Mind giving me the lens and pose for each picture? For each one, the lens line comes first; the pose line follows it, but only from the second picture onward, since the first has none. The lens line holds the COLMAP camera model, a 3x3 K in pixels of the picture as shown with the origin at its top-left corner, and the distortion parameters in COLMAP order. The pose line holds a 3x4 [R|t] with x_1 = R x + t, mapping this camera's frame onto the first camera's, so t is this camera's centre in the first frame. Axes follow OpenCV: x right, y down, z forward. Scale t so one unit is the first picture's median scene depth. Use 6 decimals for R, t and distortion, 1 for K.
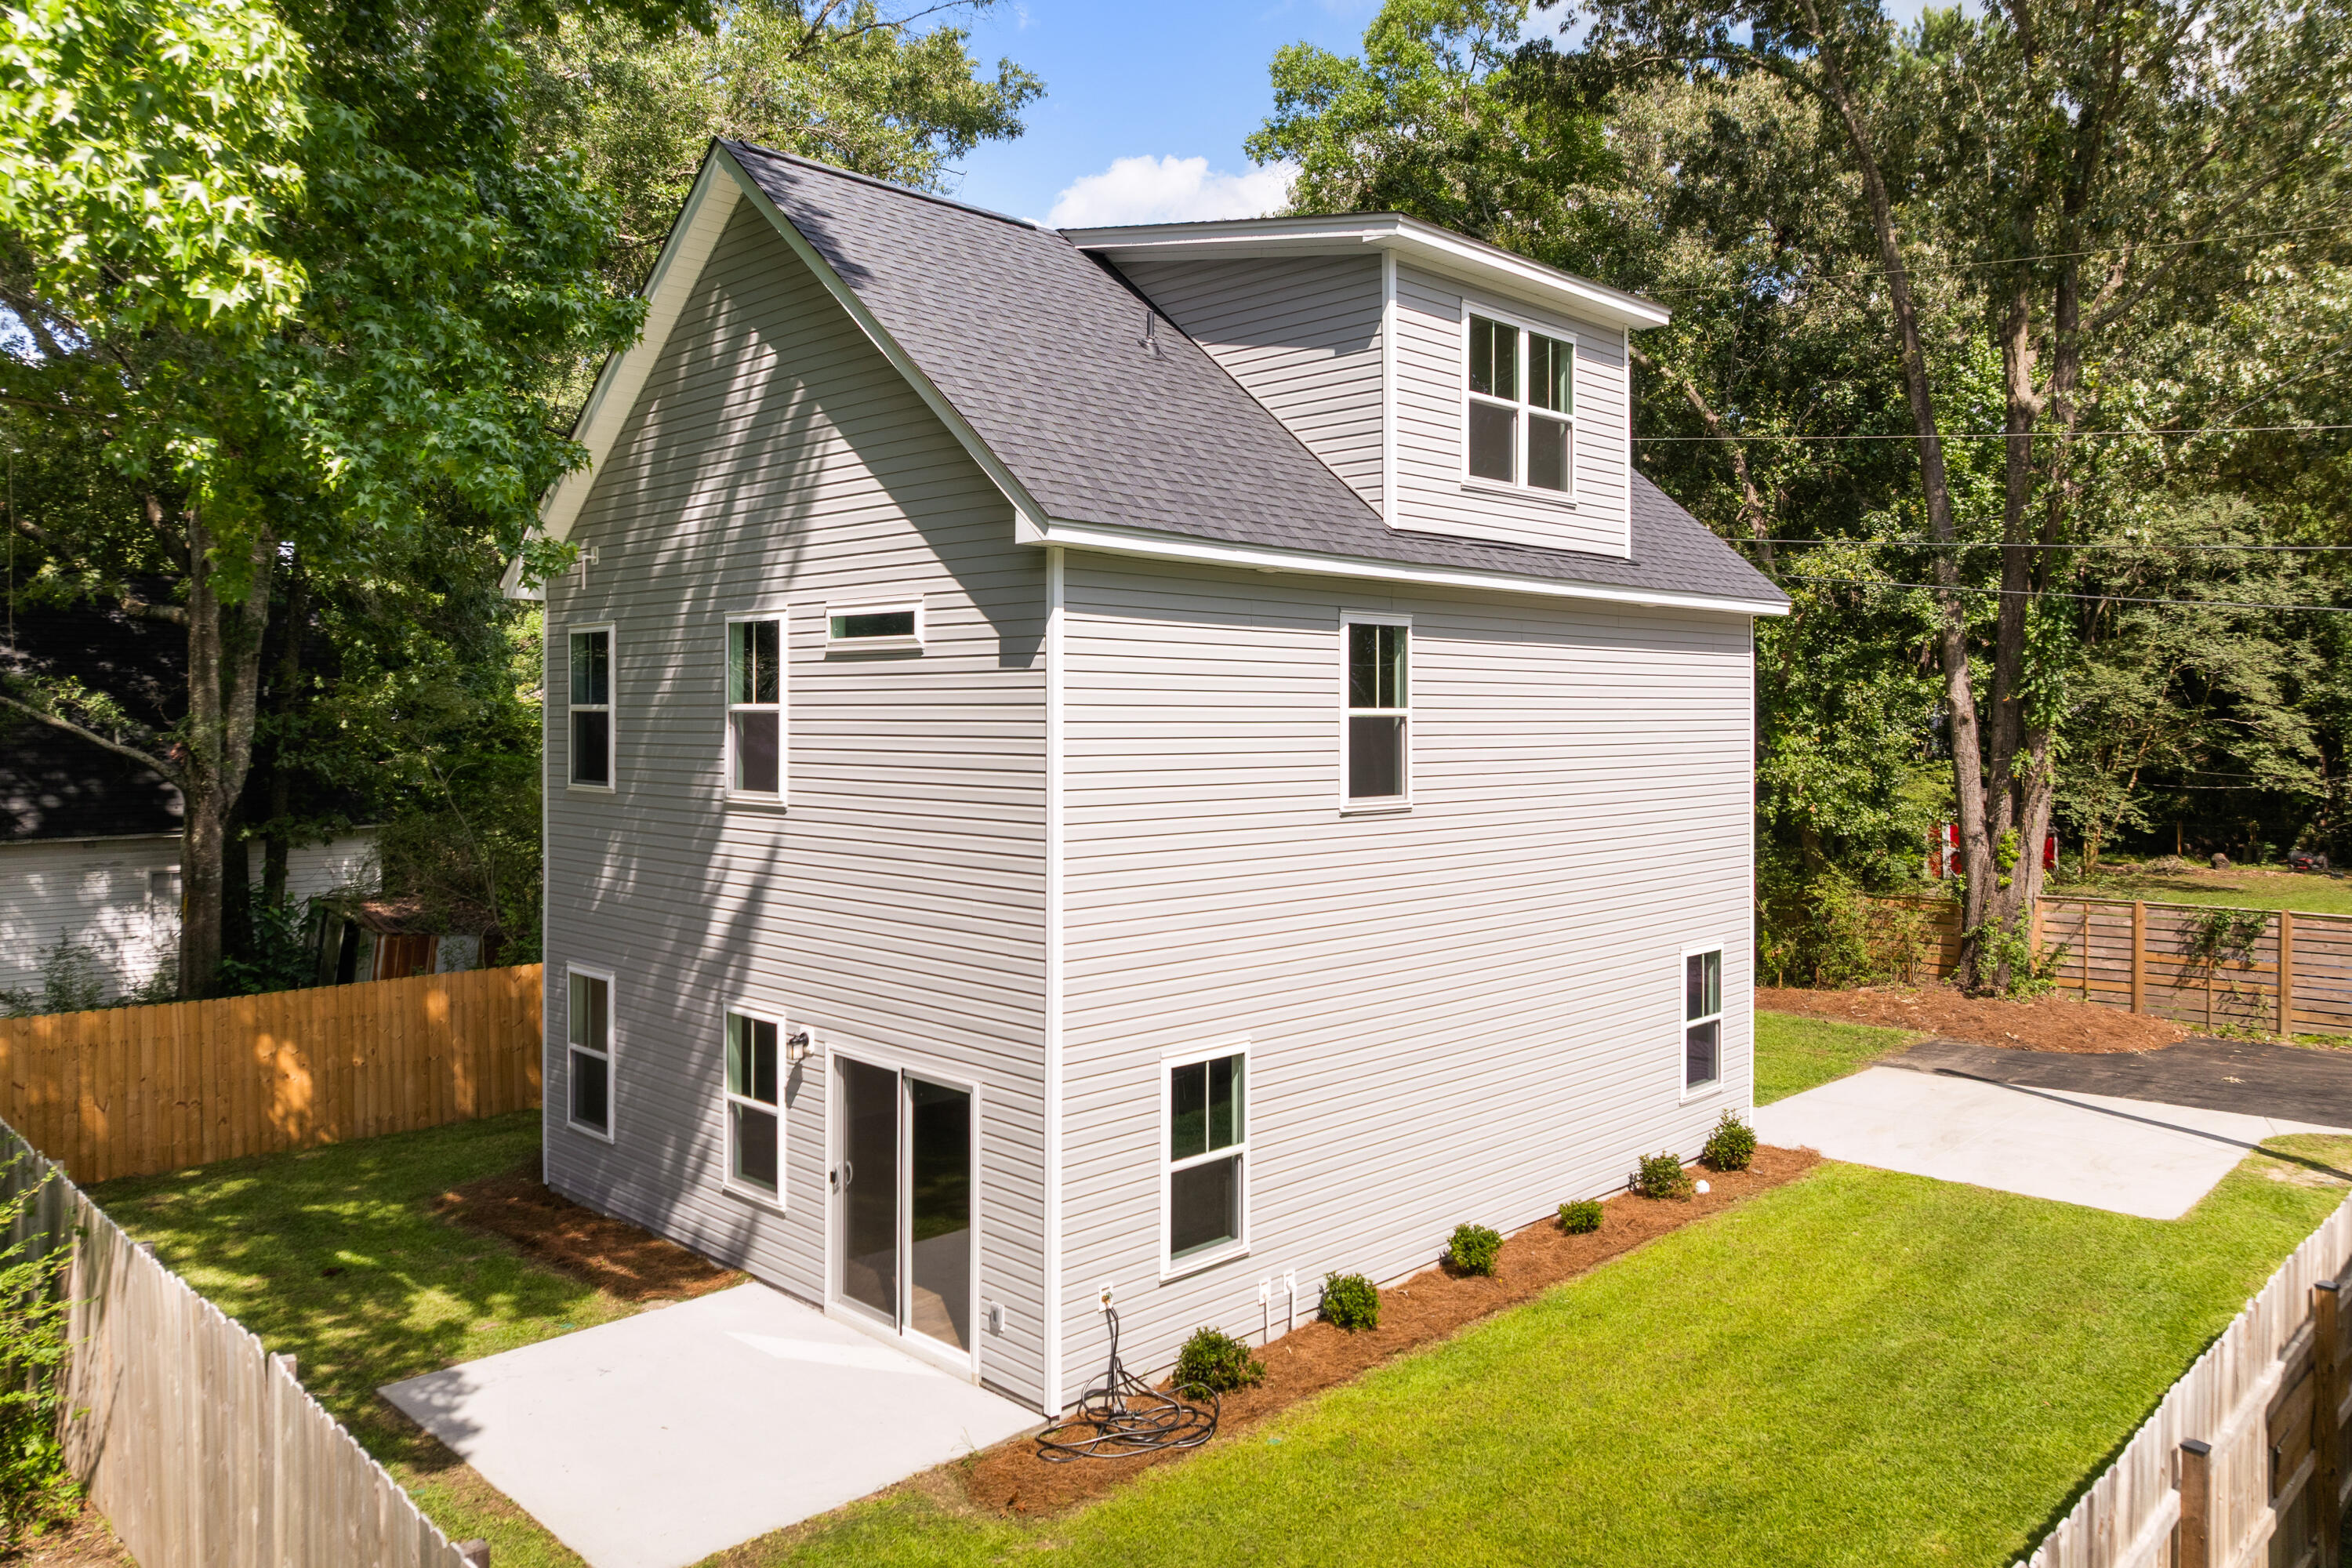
lens RADIAL K [[1629.6, 0, 1159.0], [0, 1629.6, 767.2], [0, 0, 1]] dist [-0.039339, -0.002199]
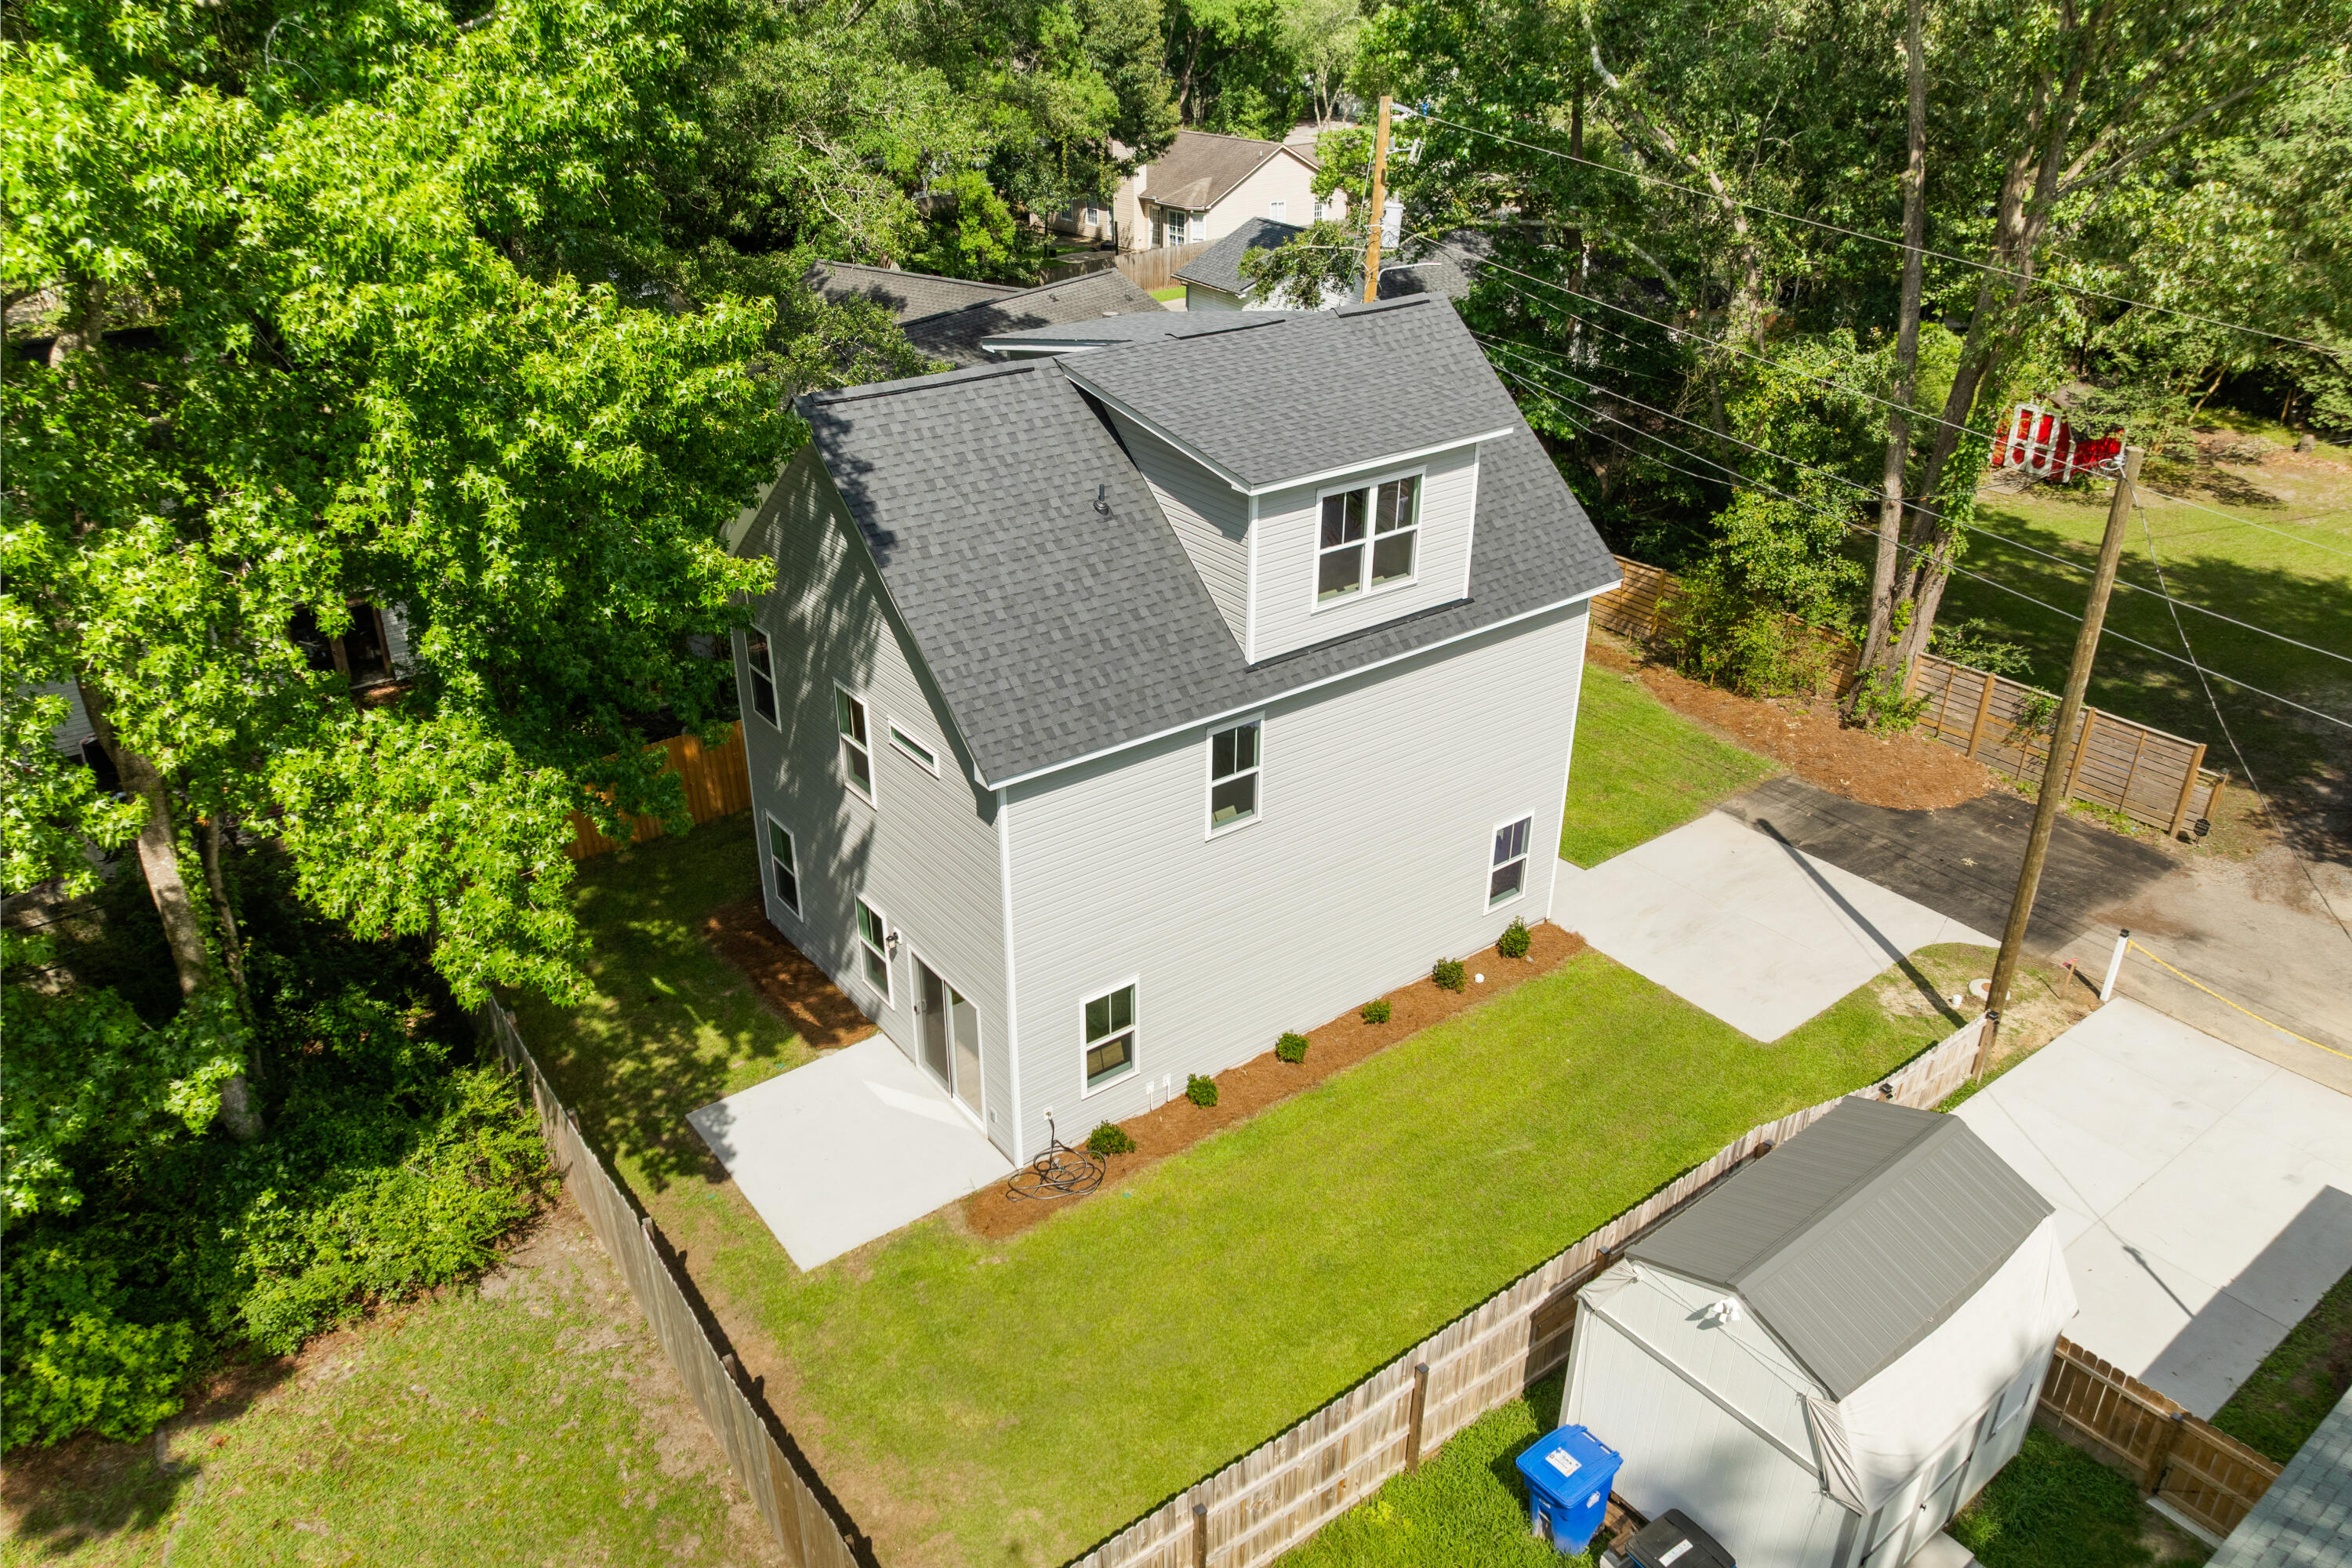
lens RADIAL K [[1629.6, 0, 1187.3], [0, 1629.6, 788.6], [0, 0, 1]] dist [-0.039339, -0.002199]
pose [[0.990364, 0.071732, -0.118464, 0.274428], [-0.008693, 0.885914, 0.463768, -0.749613], [0.138216, -0.458269, 0.878001, -0.396948]]
